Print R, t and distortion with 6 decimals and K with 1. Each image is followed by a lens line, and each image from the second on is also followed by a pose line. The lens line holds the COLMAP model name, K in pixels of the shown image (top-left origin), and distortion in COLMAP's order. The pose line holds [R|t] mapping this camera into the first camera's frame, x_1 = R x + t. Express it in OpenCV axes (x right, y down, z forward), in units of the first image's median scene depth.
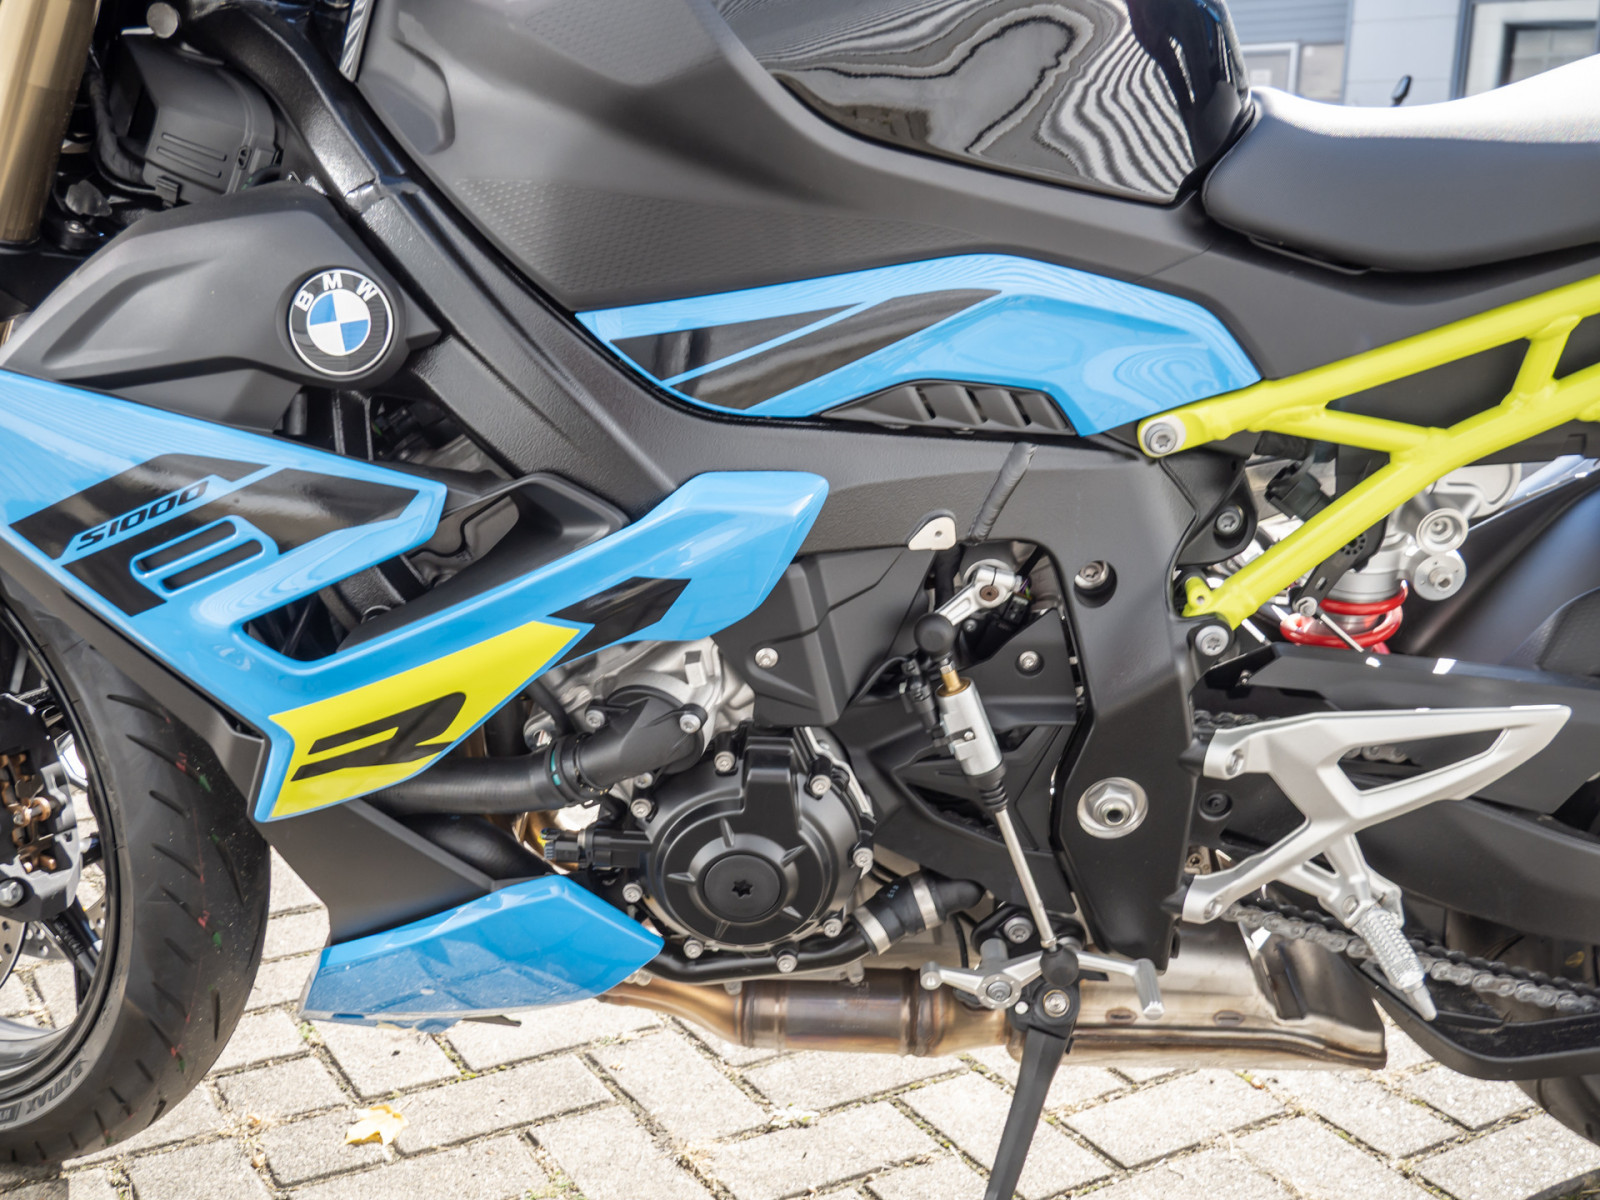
lens RADIAL K [[1671.2, 0, 799.9], [0, 1671.2, 601.9], [0, 0, 1]] dist [-0.012655, 0.000000]
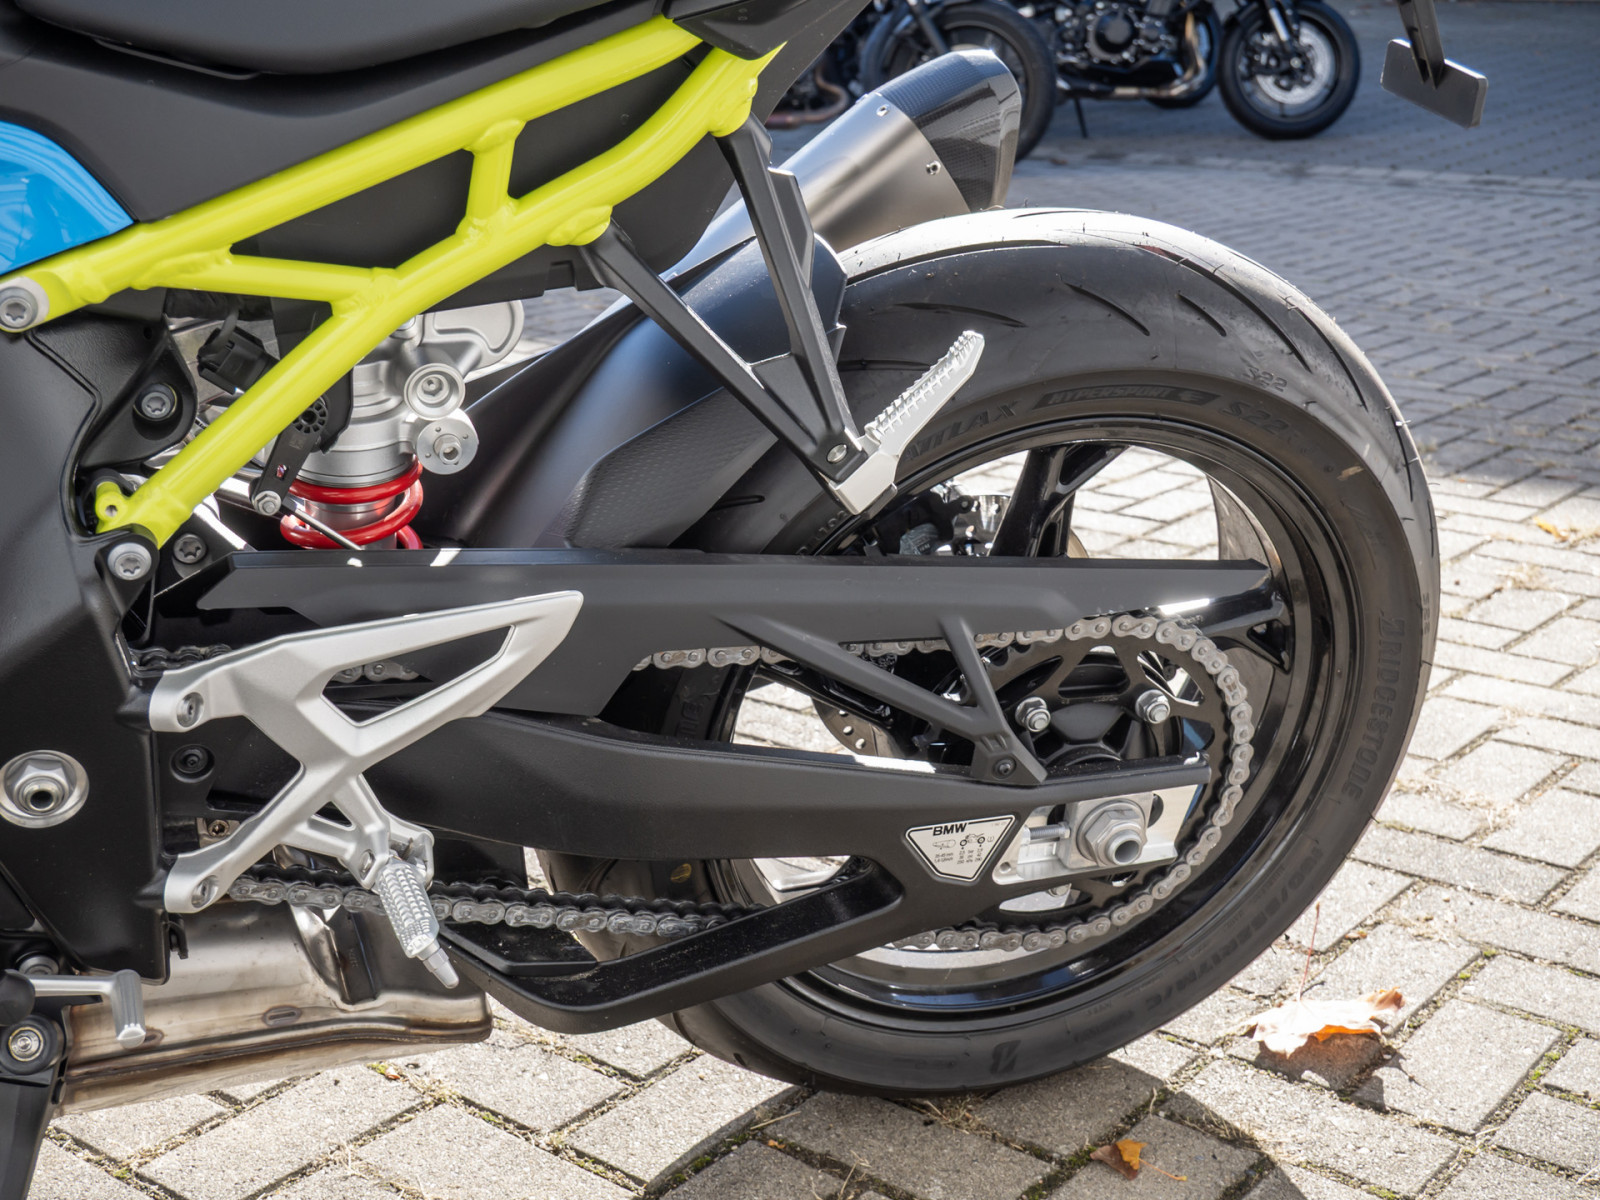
lens RADIAL K [[2067.7, 0, 799.8], [0, 2067.7, 597.3], [0, 0, 1]] dist [-0.011257, 0.000000]
pose [[0.934736, -0.123239, 0.333287, 0.203393], [0.101687, 0.991478, 0.081428, -0.006496], [-0.340482, -0.042222, 0.939303, -0.012076]]
